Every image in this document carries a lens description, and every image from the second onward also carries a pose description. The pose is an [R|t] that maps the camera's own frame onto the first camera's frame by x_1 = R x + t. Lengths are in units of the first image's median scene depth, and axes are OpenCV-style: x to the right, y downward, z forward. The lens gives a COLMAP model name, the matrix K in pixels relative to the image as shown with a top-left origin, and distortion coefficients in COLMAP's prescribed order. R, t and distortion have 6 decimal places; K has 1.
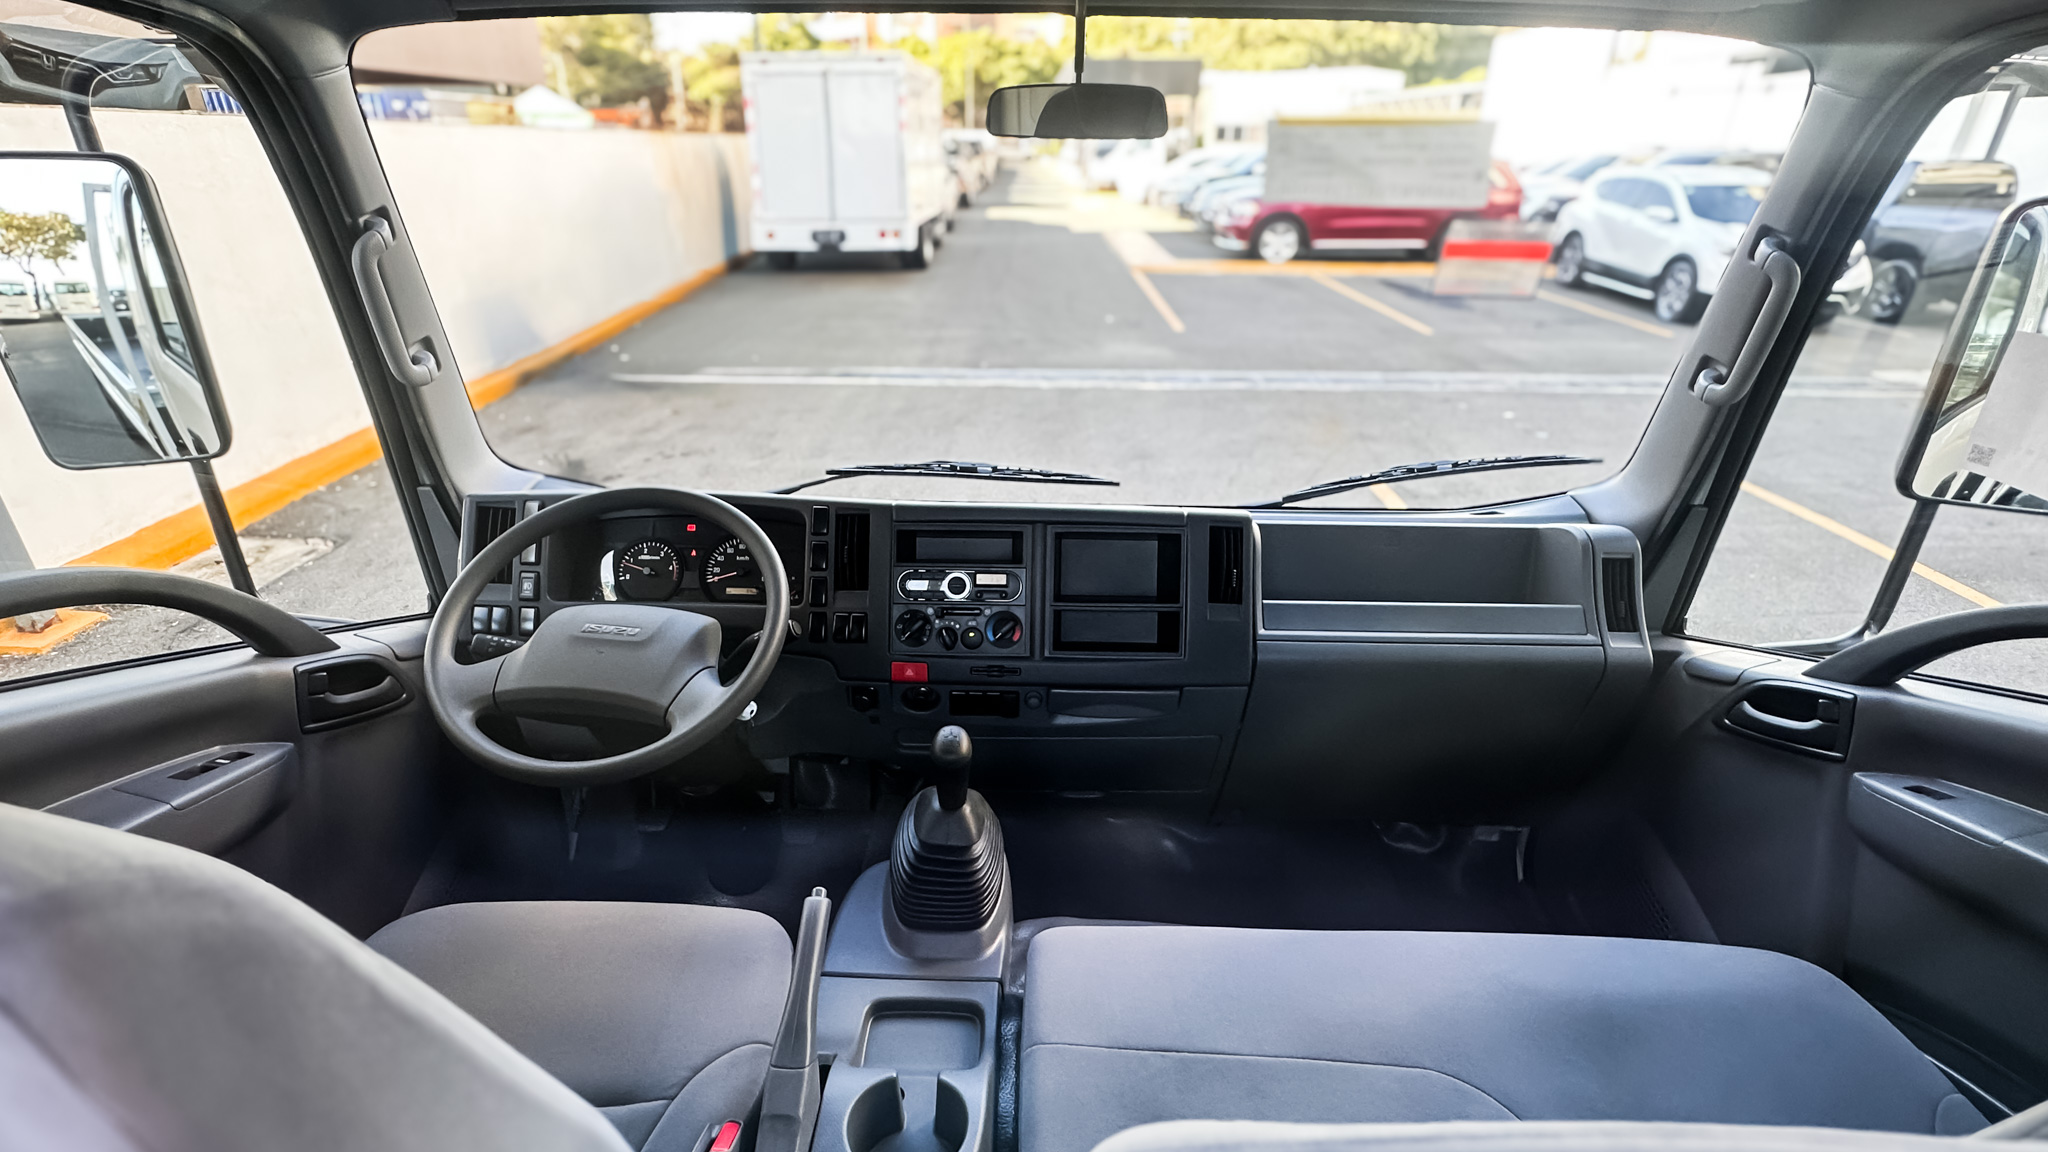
lens RADIAL K [[850.2, 0, 1024.0], [0, 850.2, 576.0], [0, 0, 1]] dist [-0.000331, -0.000056]
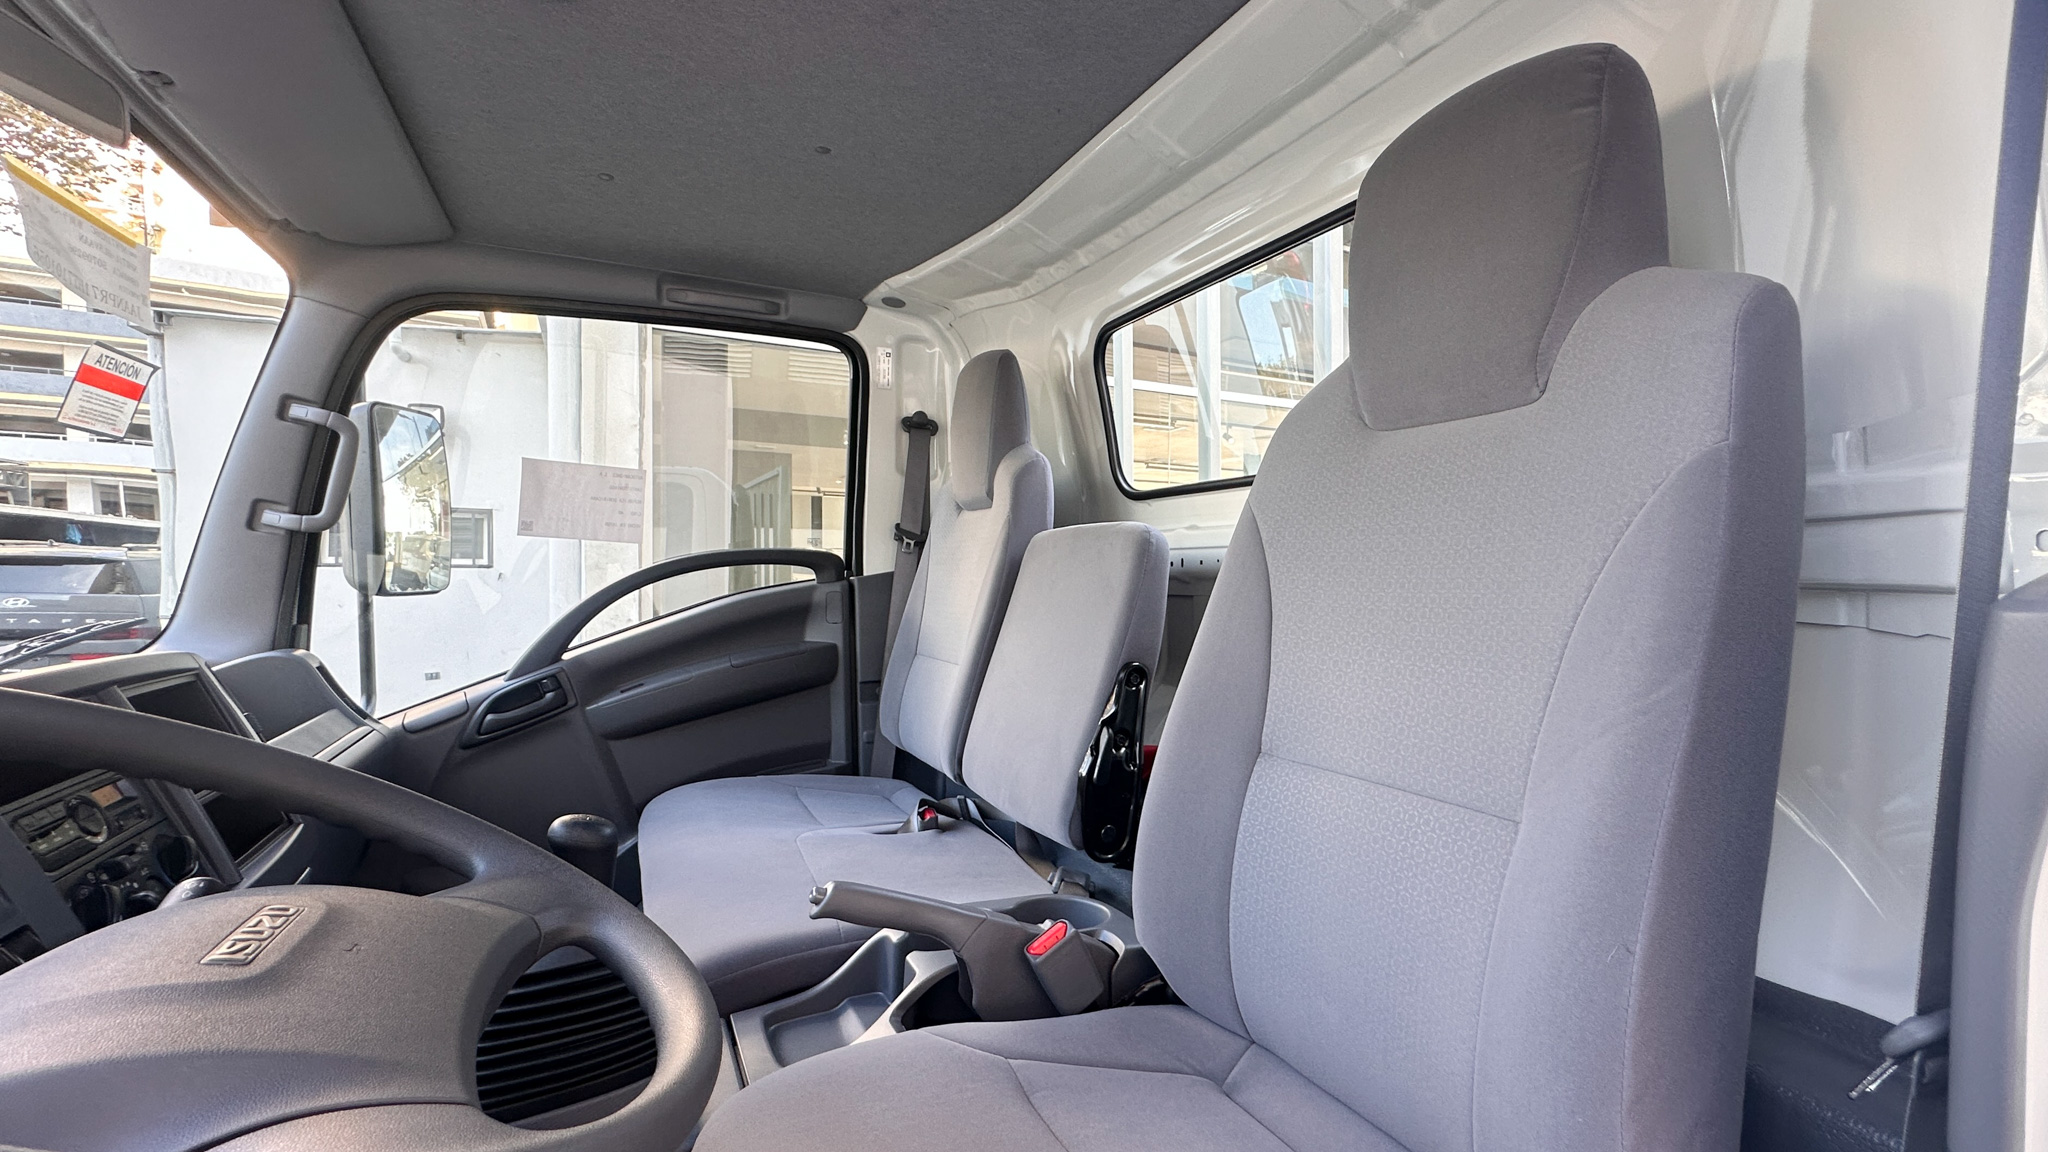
lens RADIAL K [[850.2, 0, 1024.0], [0, 850.2, 576.0], [0, 0, 1]] dist [-0.000331, -0.000056]
pose [[-0.460767, -0.017212, 0.887354, -0.922831], [0.341393, 0.919448, 0.195106, -0.040948], [-0.819234, 0.392835, -0.417775, 0.883444]]
